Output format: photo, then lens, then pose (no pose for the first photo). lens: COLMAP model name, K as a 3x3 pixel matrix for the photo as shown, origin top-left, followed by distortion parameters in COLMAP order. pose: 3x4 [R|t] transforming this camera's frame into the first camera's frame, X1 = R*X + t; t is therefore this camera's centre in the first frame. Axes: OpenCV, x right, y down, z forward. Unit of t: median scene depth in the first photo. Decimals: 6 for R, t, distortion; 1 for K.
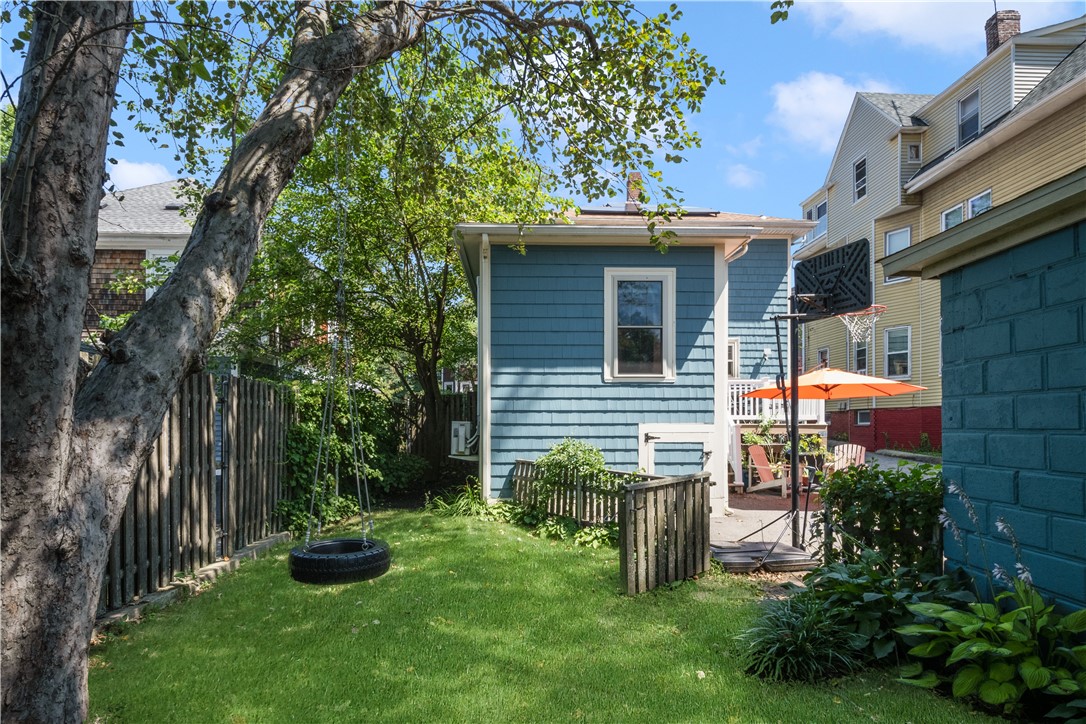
lens RADIAL K [[574.7, 0, 525.1], [0, 574.7, 425.1], [0, 0, 1]] dist [0.005091, -0.001726]
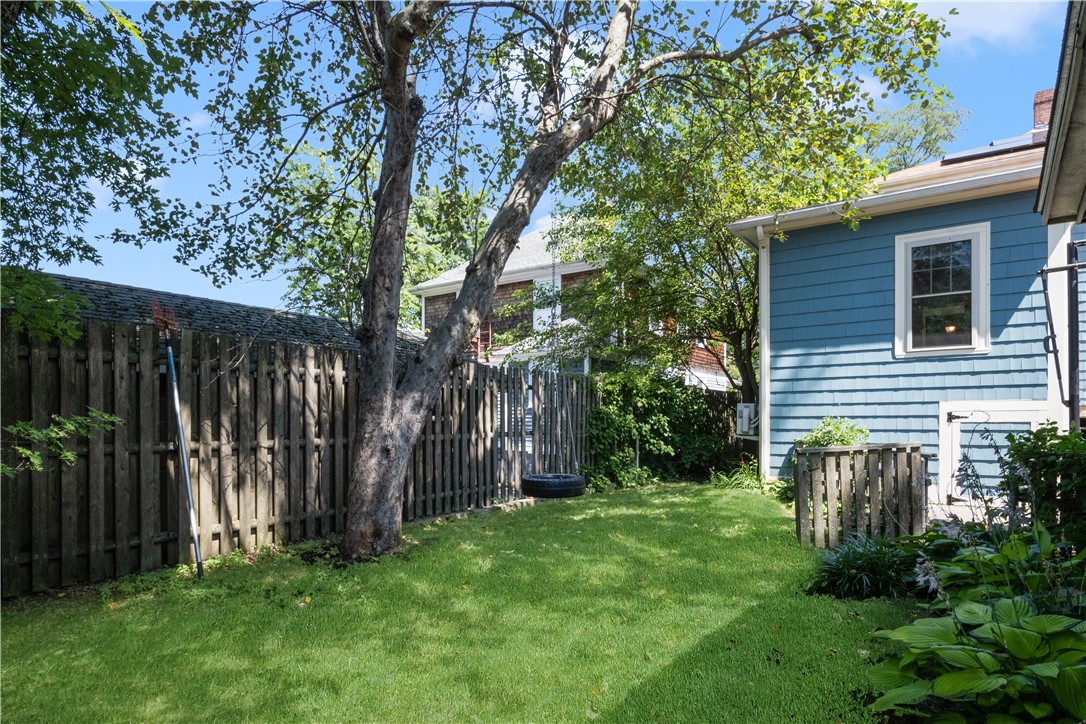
lens RADIAL K [[589.1, 0, 552.5], [0, 589.1, 424.7], [0, 0, 1]] dist [0.002583, -0.001087]
pose [[0.820614, 0.000160, -0.571483, 0.229411], [0.003900, 0.999975, 0.005879, 0.026117], [0.571470, -0.007054, 0.820593, -0.112183]]
